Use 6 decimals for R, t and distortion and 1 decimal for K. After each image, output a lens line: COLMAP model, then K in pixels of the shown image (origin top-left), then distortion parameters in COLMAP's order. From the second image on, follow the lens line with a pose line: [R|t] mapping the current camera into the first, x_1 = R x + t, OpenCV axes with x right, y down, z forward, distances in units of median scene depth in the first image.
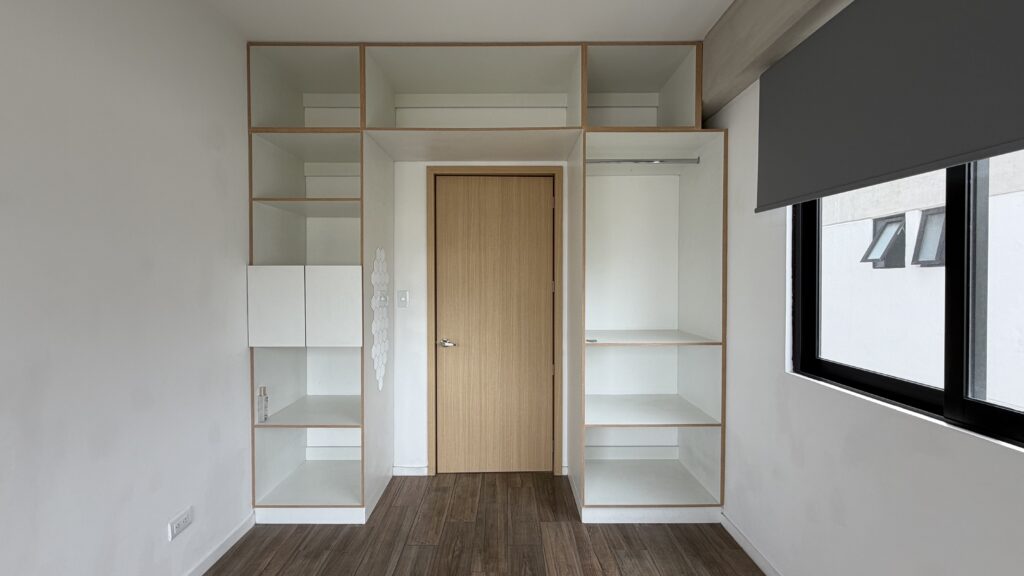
lens RADIAL K [[414.9, 0, 504.5], [0, 414.9, 289.4], [0, 0, 1]] dist [0.030896, 0.000118]
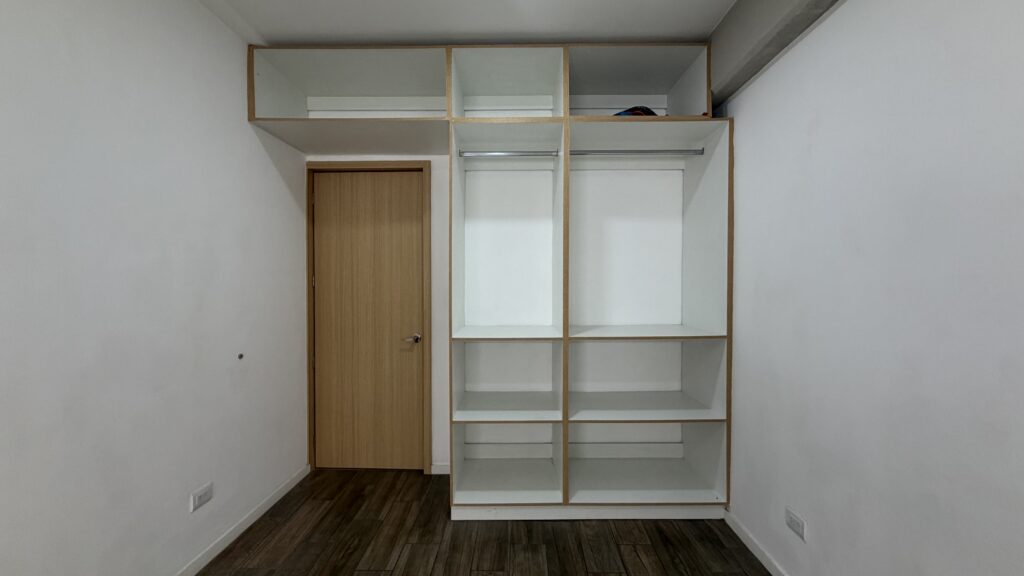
lens RADIAL K [[414.9, 0, 512.8], [0, 414.9, 285.0], [0, 0, 1]] dist [0.030896, 0.000118]
pose [[0.999090, -0.010637, -0.041314, 0.172567], [0.010700, 0.999942, 0.001299, 0.000171], [0.041298, -0.001740, 0.999145, 0.009614]]
